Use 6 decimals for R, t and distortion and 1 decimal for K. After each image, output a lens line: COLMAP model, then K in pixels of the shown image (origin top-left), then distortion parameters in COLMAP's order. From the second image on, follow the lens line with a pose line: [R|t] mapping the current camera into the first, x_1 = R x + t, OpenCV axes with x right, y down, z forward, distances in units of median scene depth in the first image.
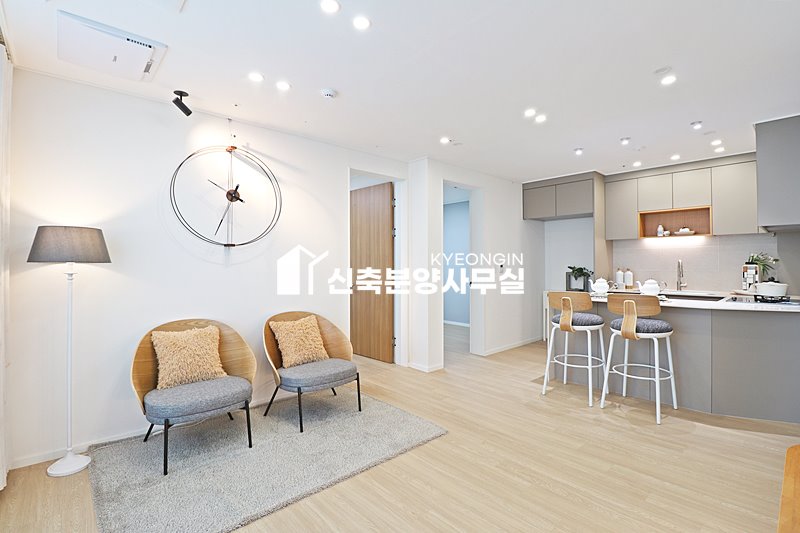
lens RADIAL K [[371.2, 0, 399.6], [0, 371.2, 264.3], [0, 0, 1]] dist [-0.010217, -0.005595]
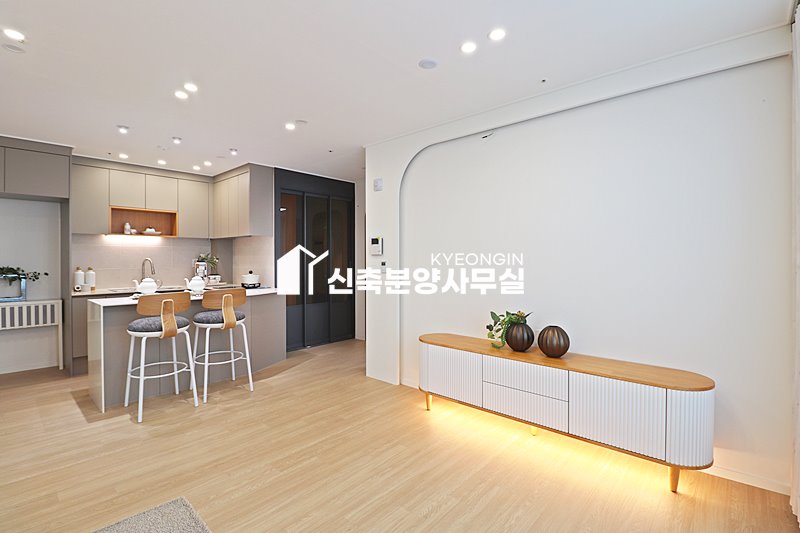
lens RADIAL K [[371.2, 0, 402.7], [0, 371.2, 261.8], [0, 0, 1]] dist [-0.010217, -0.005595]
pose [[-0.098836, -0.002099, 0.995102, -0.533025], [0.004886, 0.999985, 0.002595, -0.001269], [-0.995092, 0.005118, -0.098824, 0.566565]]
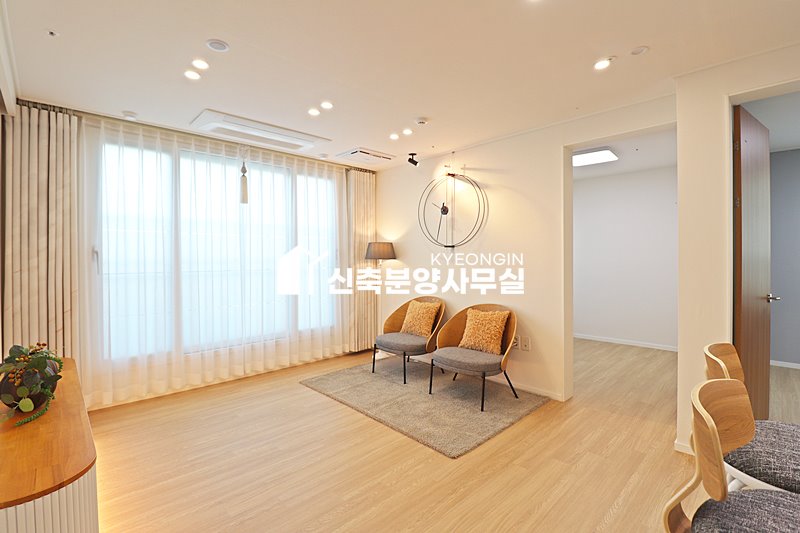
lens RADIAL K [[371.2, 0, 394.4], [0, 371.2, 262.4], [0, 0, 1]] dist [-0.010217, -0.005595]
pose [[0.012037, 0.011477, -0.999862, 0.857908], [0.000690, 0.999934, 0.011486, -0.008757], [0.999927, -0.000828, 0.012029, 0.748101]]
